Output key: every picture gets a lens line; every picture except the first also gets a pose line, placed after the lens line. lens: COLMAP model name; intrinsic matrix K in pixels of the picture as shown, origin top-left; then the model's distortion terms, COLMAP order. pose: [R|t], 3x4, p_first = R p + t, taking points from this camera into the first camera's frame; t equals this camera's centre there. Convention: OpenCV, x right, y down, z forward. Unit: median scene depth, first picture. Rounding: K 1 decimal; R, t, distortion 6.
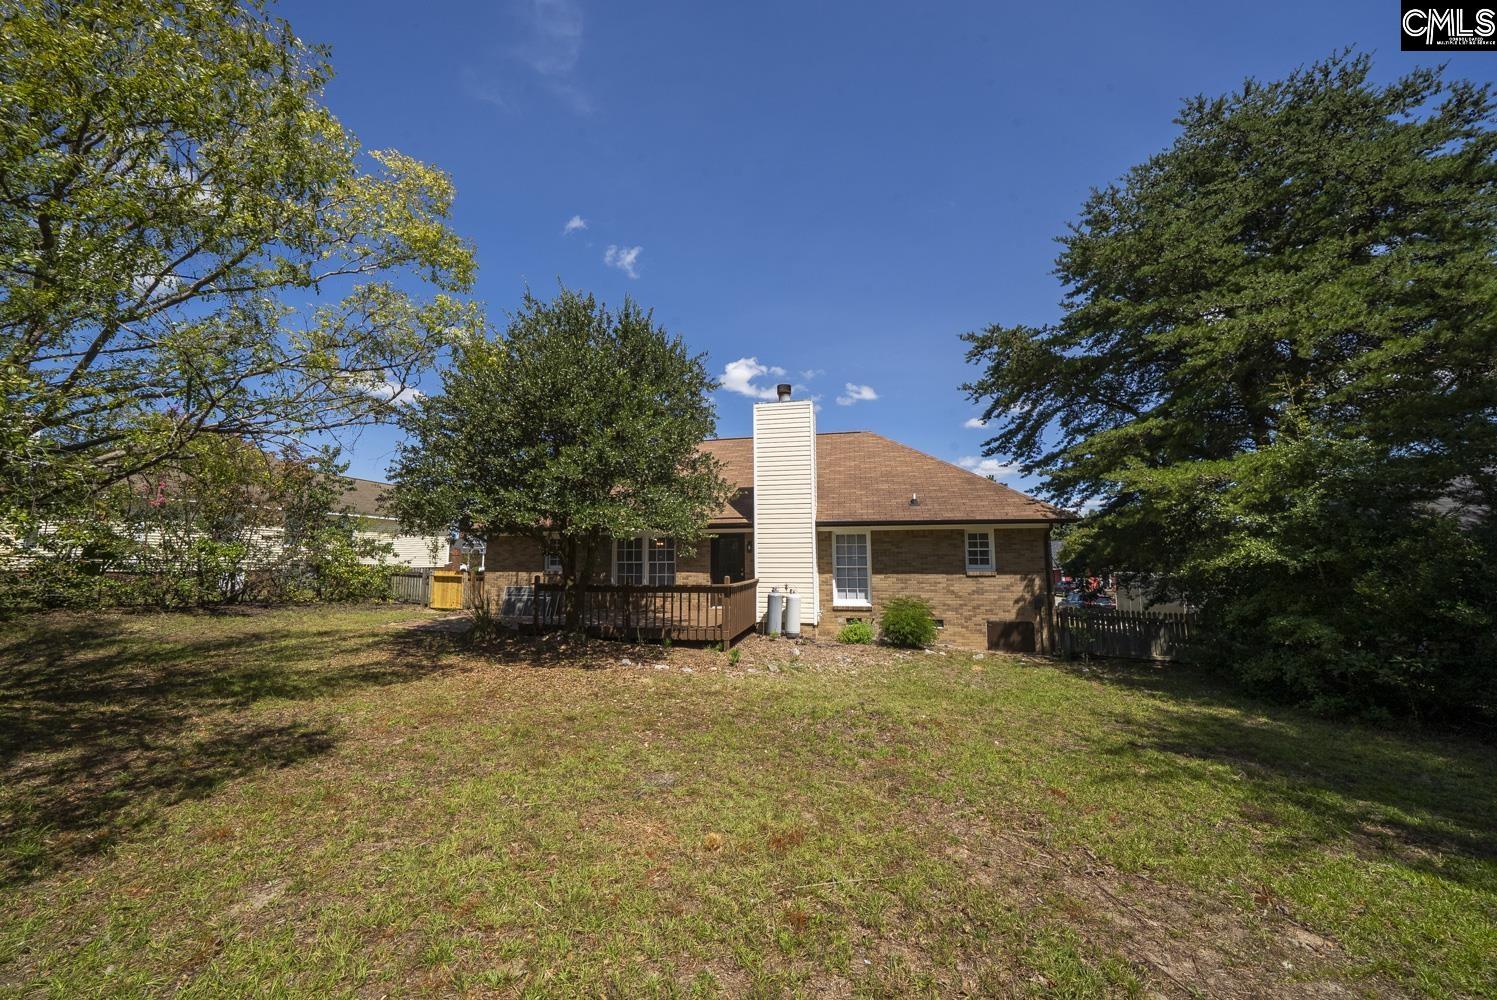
lens RADIAL K [[531.2, 0, 745.8], [0, 531.2, 495.5], [0, 0, 1]] dist [-0.001926, -0.000005]
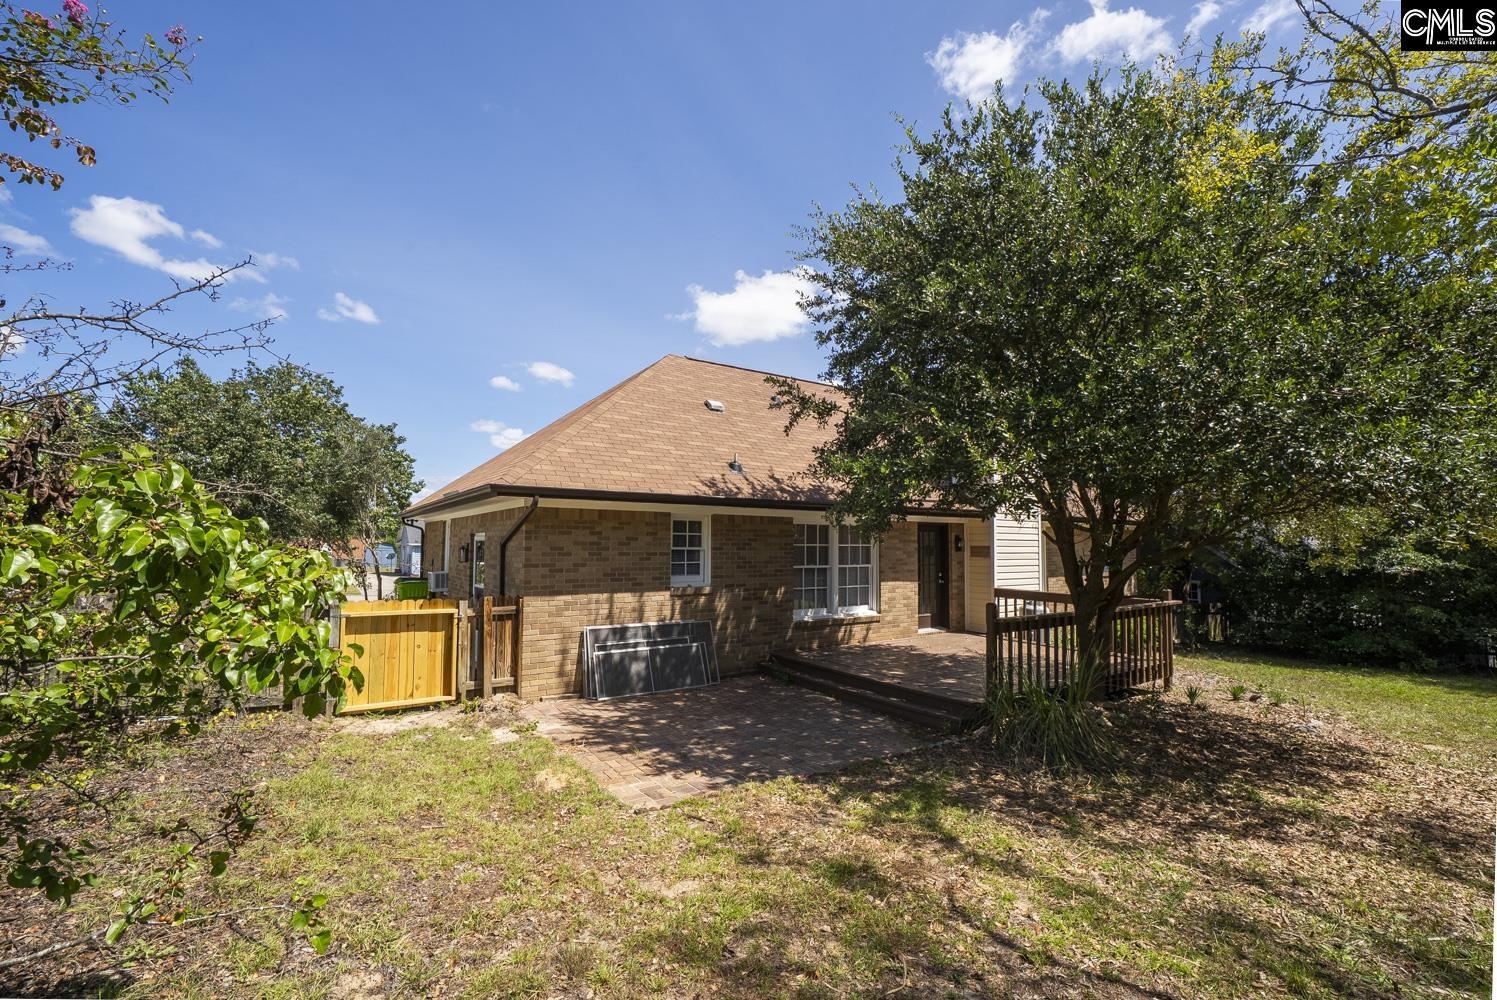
lens RADIAL K [[631.6, 0, 744.3], [0, 631.6, 501.4], [0, 0, 1]] dist [0.010079, -0.000014]
pose [[0.701338, 0.055151, 0.710692, -0.727935], [-0.094402, 0.995407, 0.015915, 0.051017], [-0.706550, -0.078253, 0.703323, 0.567606]]
